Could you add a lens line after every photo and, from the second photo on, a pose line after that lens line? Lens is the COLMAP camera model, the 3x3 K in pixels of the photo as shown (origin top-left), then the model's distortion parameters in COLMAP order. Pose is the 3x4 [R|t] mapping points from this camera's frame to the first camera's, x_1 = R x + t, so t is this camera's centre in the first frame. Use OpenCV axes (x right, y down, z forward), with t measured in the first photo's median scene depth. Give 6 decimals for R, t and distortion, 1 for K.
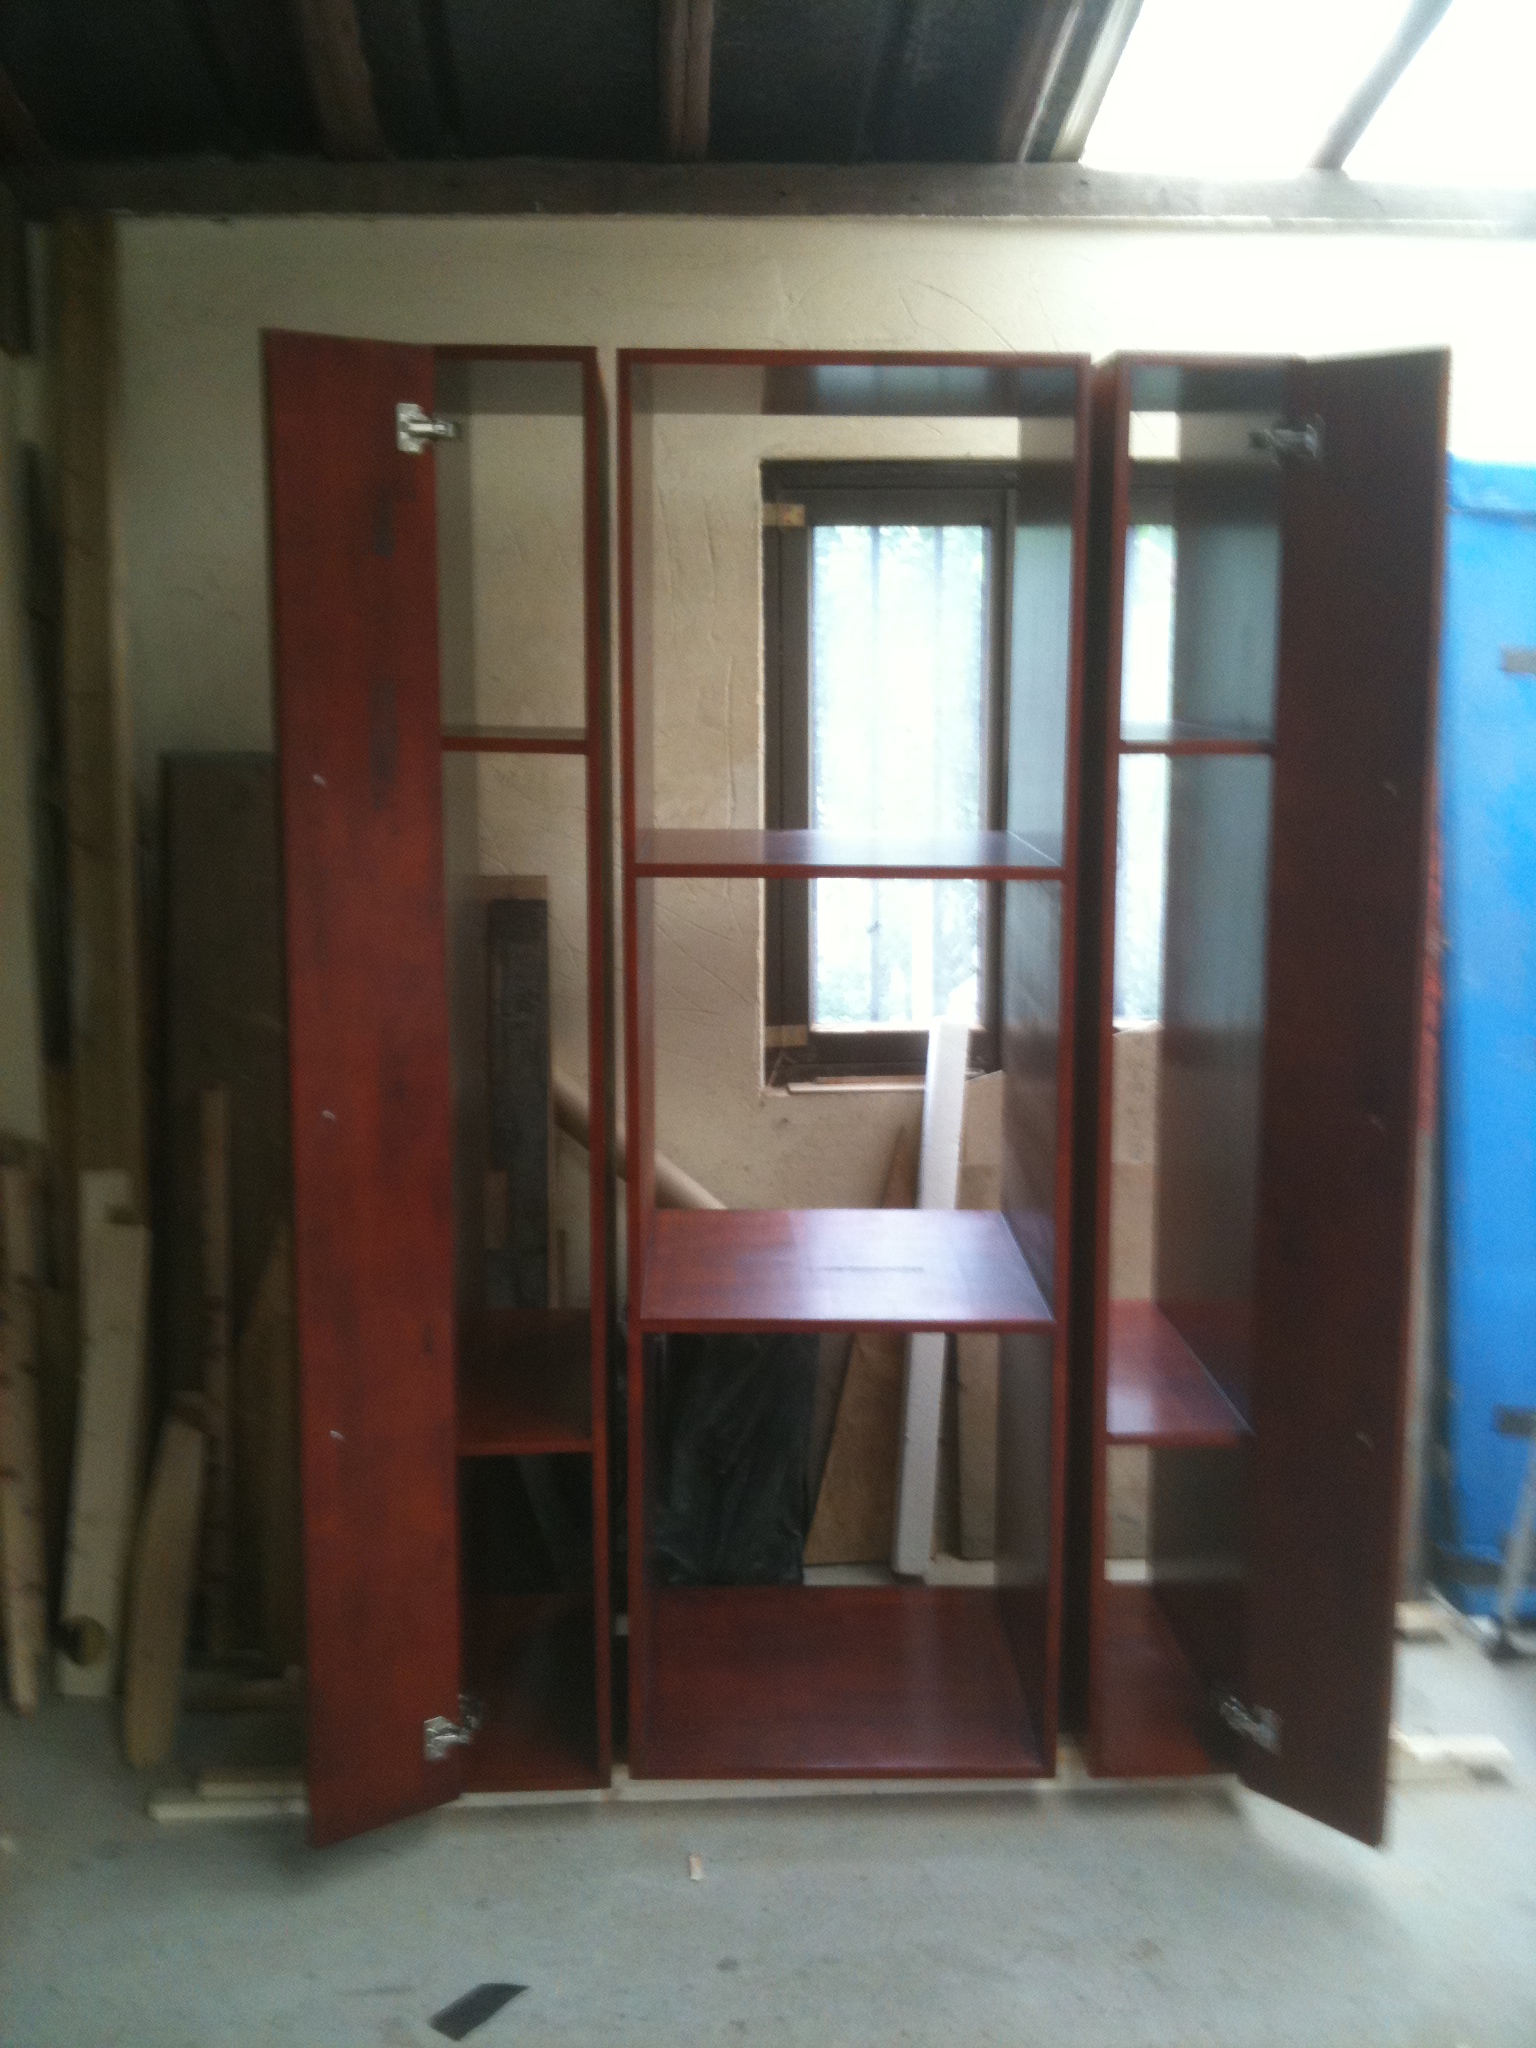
lens RADIAL K [[2084.1, 0, 768.0], [0, 2084.1, 1024.0], [0, 0, 1]] dist [0.092078, -0.315667]
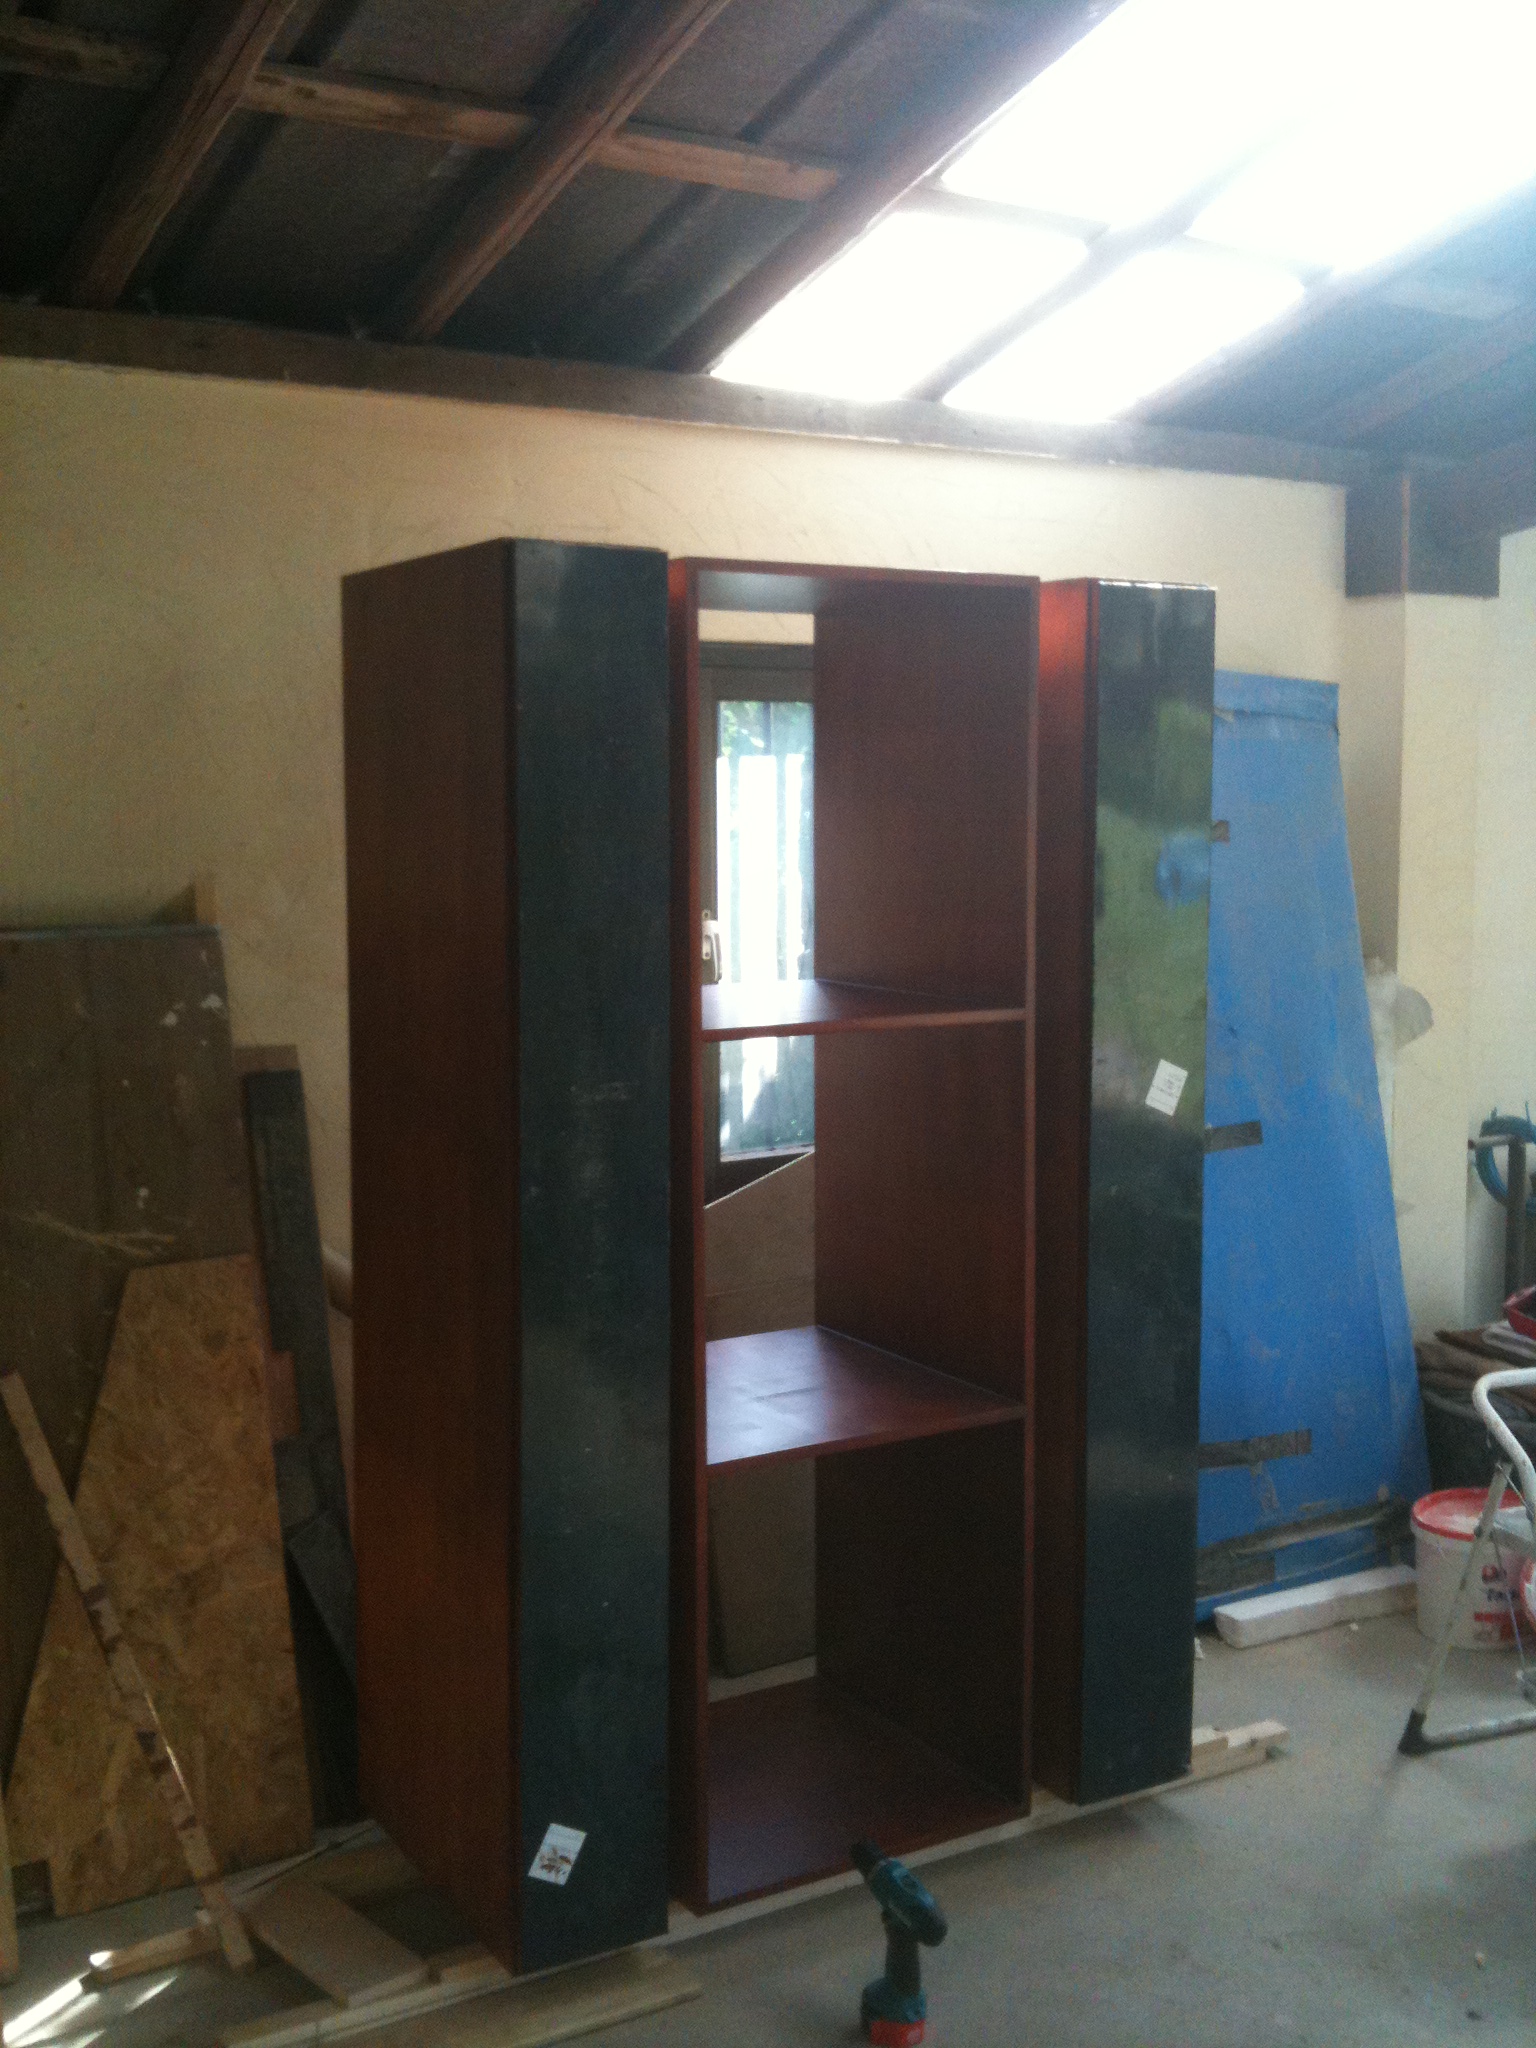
lens RADIAL K [[2131.7, 0, 791.6], [0, 2131.7, 1025.7], [0, 0, 1]] dist [0.072256, -0.287606]
pose [[0.876187, -0.053842, 0.478955, -0.398620], [0.087110, 0.995066, -0.047496, -0.013703], [-0.474035, 0.083337, 0.876553, 0.023115]]
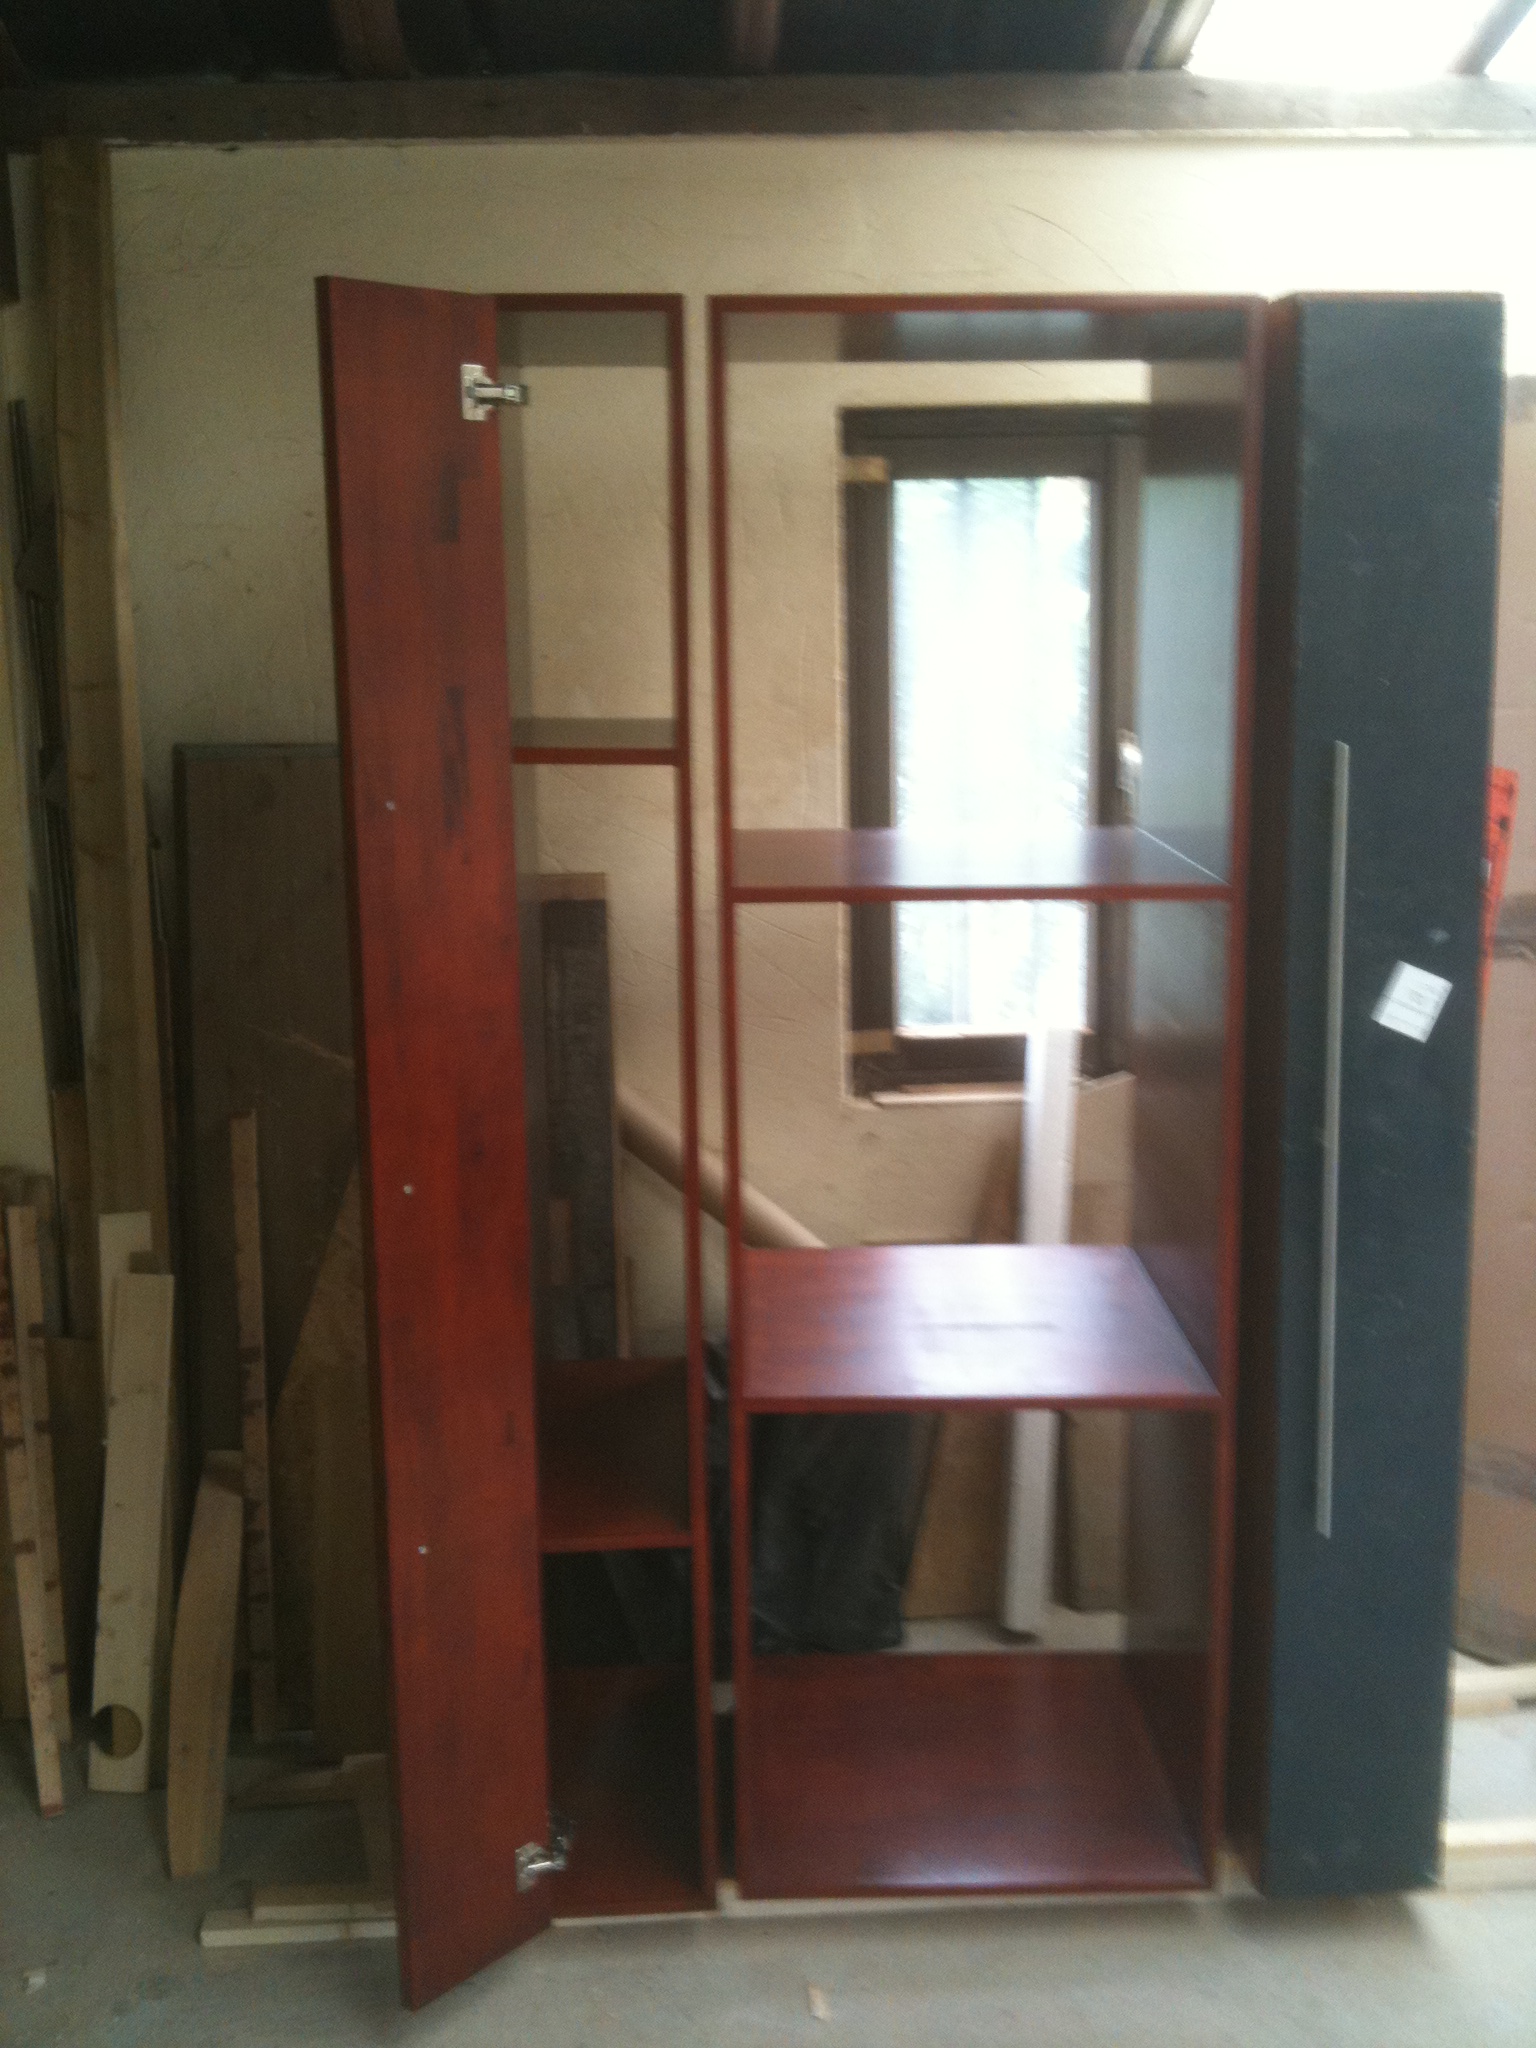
lens RADIAL K [[2159.3, 0, 811.6], [0, 2159.3, 1015.4], [0, 0, 1]] dist [0.102556, -0.335828]
pose [[0.999722, -0.019848, 0.012739, -0.031187], [0.019577, 0.999585, 0.021112, -0.028576], [-0.013153, -0.020856, 0.999696, 0.062894]]
